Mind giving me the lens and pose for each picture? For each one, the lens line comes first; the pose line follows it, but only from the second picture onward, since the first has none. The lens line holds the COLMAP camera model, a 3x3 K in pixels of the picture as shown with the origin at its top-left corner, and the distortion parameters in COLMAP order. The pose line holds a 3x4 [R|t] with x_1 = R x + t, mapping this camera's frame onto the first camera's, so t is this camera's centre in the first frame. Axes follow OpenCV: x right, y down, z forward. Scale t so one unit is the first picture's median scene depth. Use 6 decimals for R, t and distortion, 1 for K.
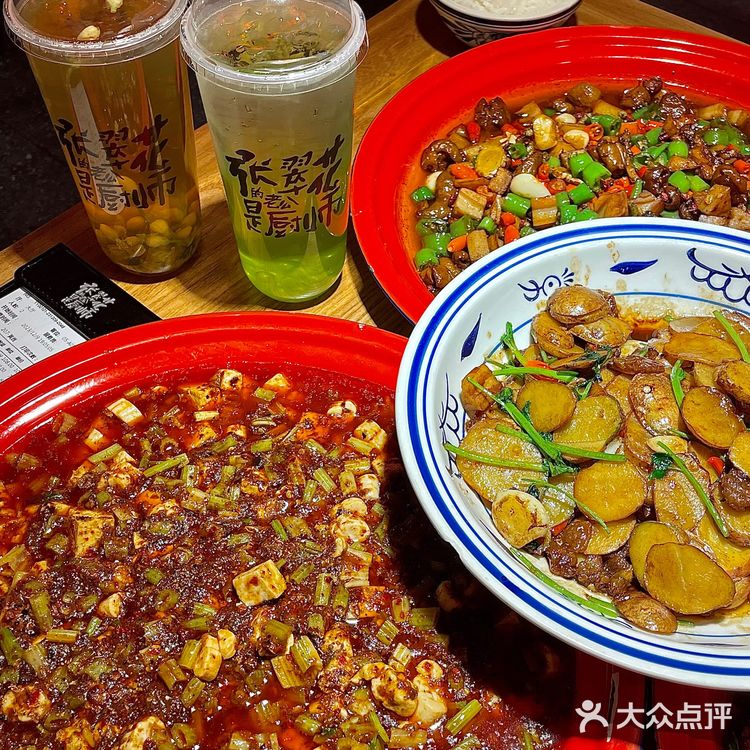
lens RADIAL K [[1028.2, 0, 375.0], [0, 1028.2, 375.0], [0, 0, 1]] dist [0.042941, -0.011823]
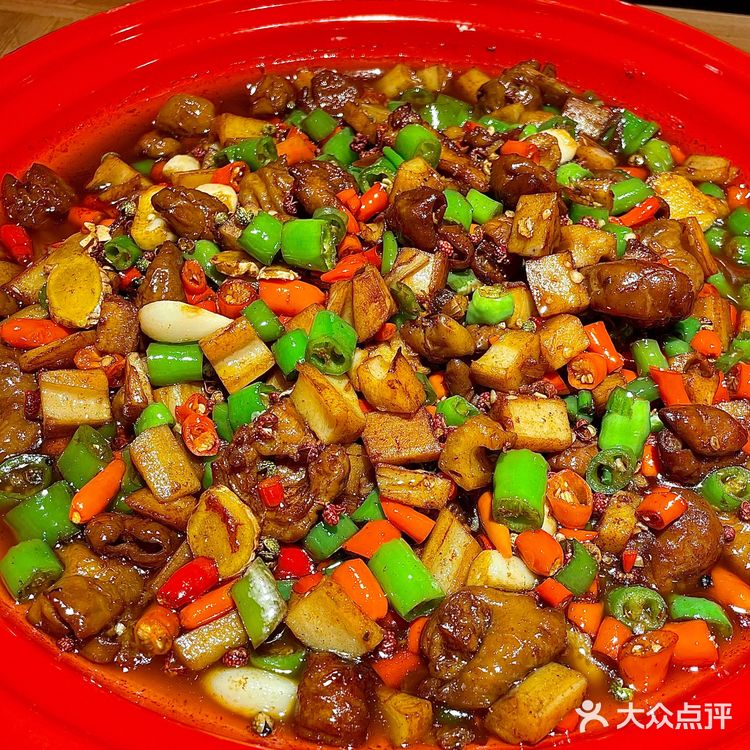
lens RADIAL K [[976.3, 0, 375.0], [0, 976.3, 375.0], [0, 0, 1]] dist [-0.000273, -0.006036]
pose [[0.852837, -0.373458, 0.364964, 0.051253], [0.381327, 0.922902, 0.053308, -0.148354], [-0.356734, 0.093707, 0.929494, 0.551642]]
